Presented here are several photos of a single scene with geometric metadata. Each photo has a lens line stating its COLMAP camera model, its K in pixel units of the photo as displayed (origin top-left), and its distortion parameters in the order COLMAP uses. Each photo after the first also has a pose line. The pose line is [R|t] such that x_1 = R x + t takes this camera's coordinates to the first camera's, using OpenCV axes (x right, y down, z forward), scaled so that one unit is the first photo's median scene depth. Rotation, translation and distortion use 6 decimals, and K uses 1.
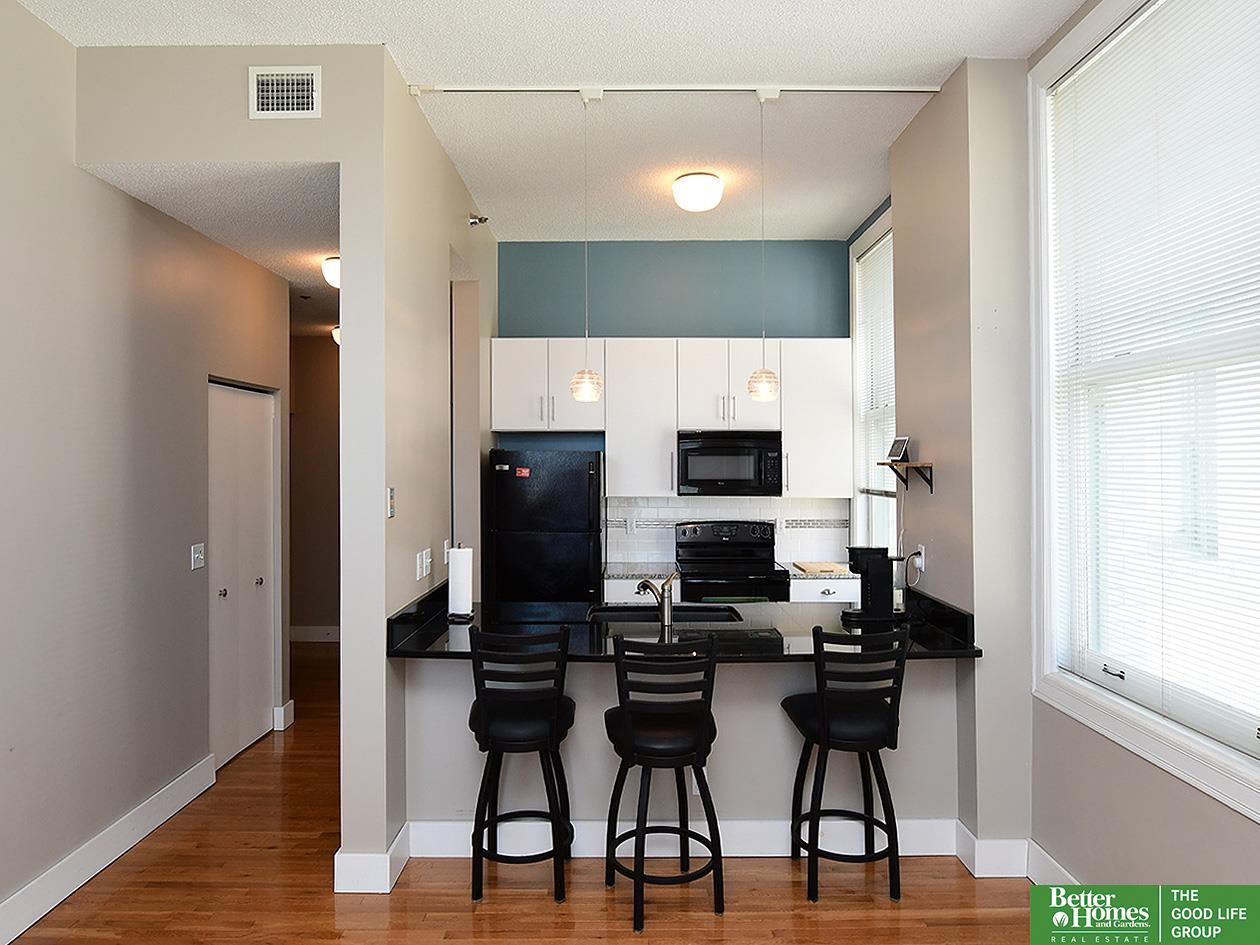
lens RADIAL K [[742.1, 0, 630.0], [0, 742.1, 472.5], [0, 0, 1]] dist [-0.001113, -0.000191]
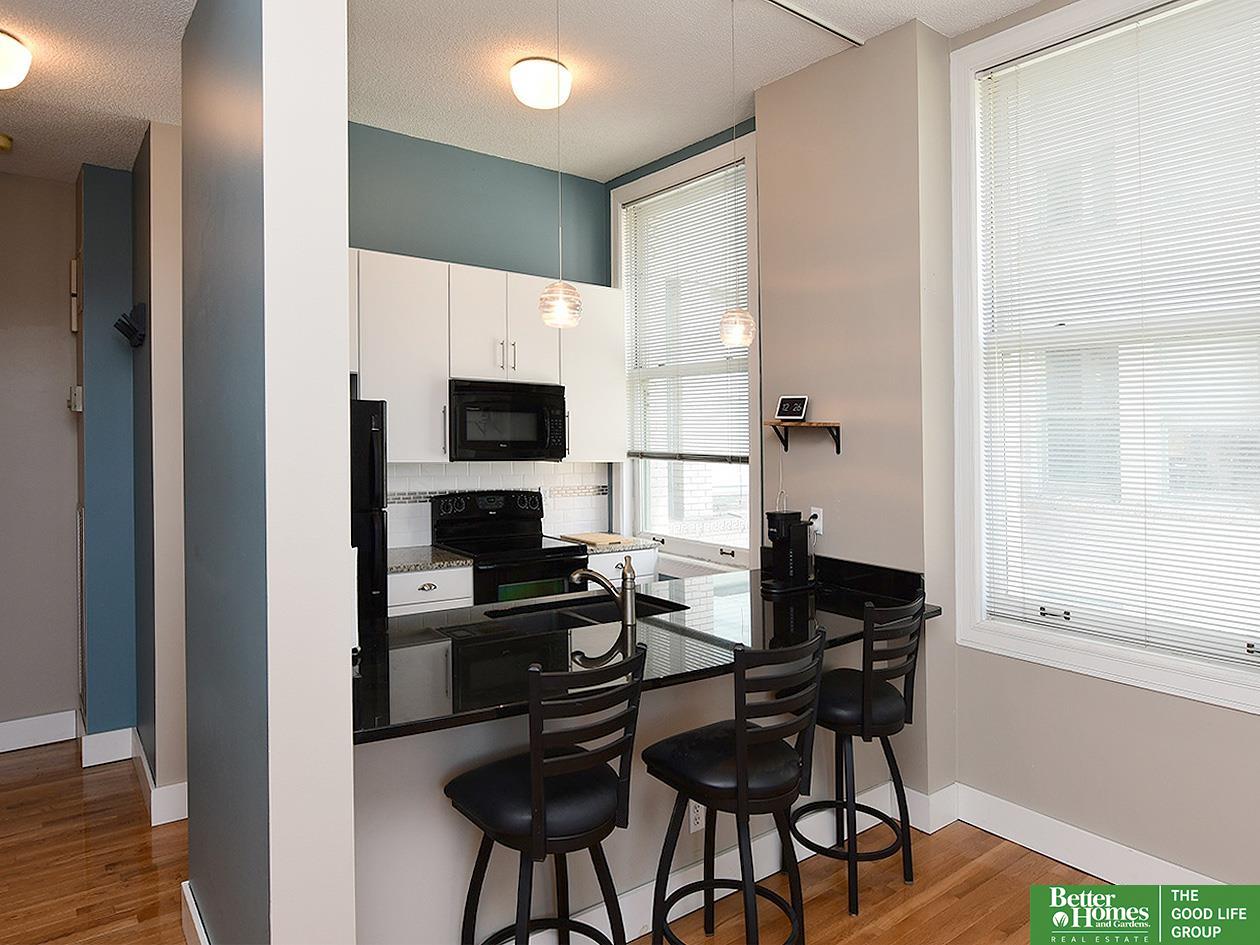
lens RADIAL K [[780.9, 0, 626.2], [0, 780.9, 437.0], [0, 0, 1]] dist [0.003553, -0.000107]
pose [[0.805561, 0.009987, 0.592429, -0.279328], [-0.008056, 0.999950, -0.005903, 0.009234], [-0.592459, -0.000017, 0.805601, 0.217967]]
